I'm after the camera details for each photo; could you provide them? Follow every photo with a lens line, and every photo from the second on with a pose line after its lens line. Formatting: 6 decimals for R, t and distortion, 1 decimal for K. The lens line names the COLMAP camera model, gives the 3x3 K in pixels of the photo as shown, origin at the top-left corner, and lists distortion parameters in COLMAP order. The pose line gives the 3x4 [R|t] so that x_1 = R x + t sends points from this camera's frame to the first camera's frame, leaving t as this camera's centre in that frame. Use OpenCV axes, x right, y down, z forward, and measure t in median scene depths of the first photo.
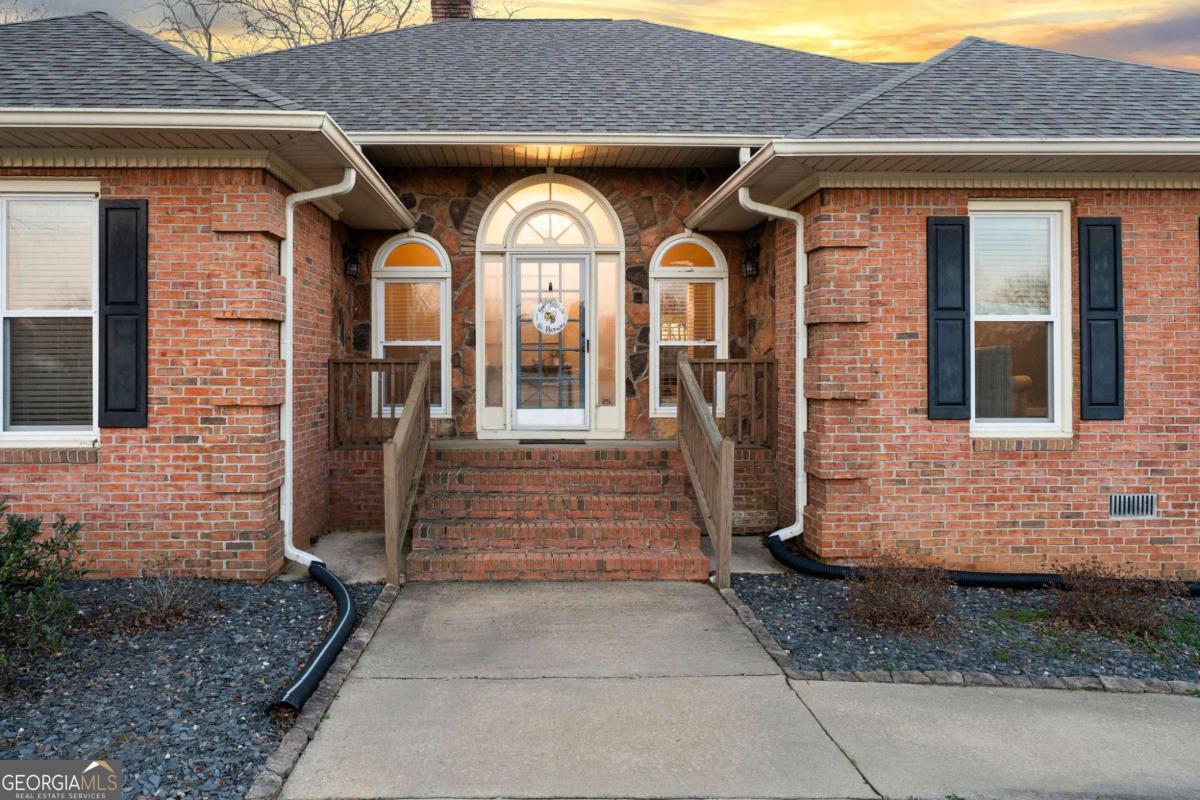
lens RADIAL K [[751.9, 0, 563.5], [0, 751.9, 375.5], [0, 0, 1]] dist [0.016539, 0.000175]
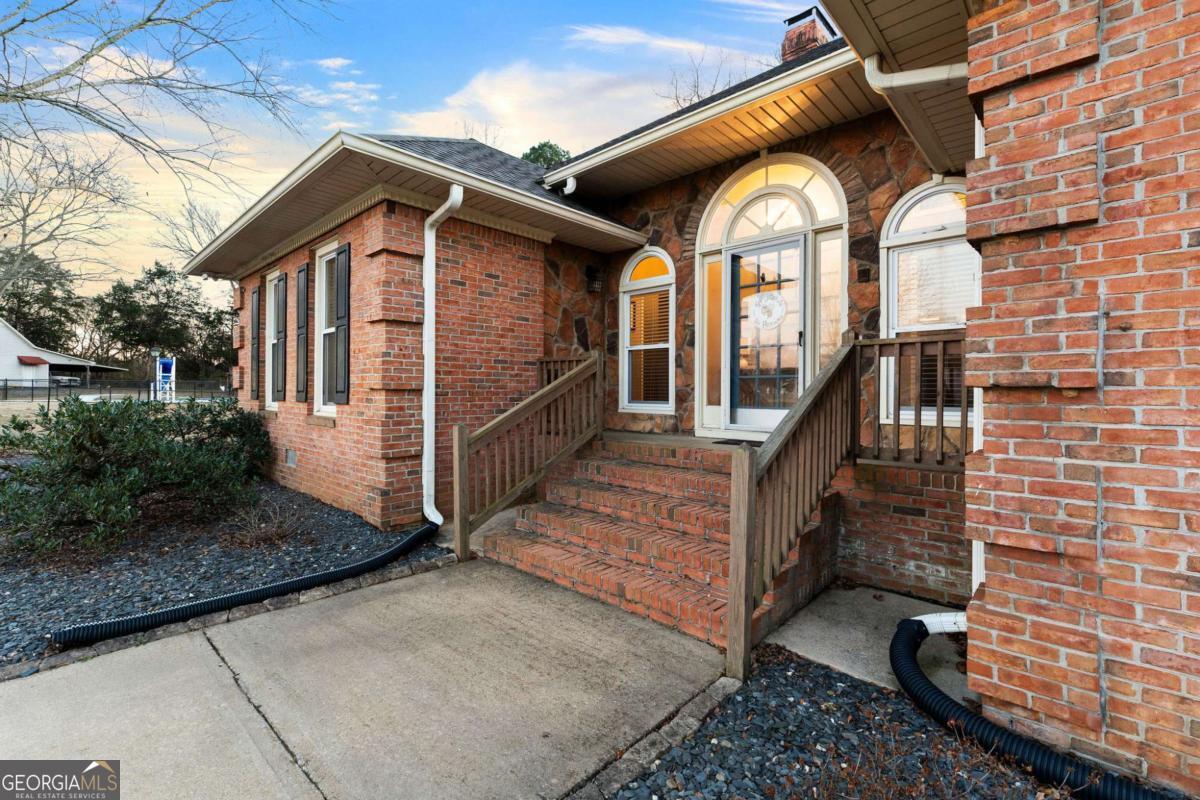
lens RADIAL K [[522.3, 0, 603.5], [0, 522.3, 393.1], [0, 0, 1]] dist [0.001766, -0.000174]
pose [[0.714141, 0.006882, -0.699968, 0.305706], [-0.010349, 0.999946, -0.000727, 0.028266], [0.699925, 0.007763, 0.714174, 0.414258]]
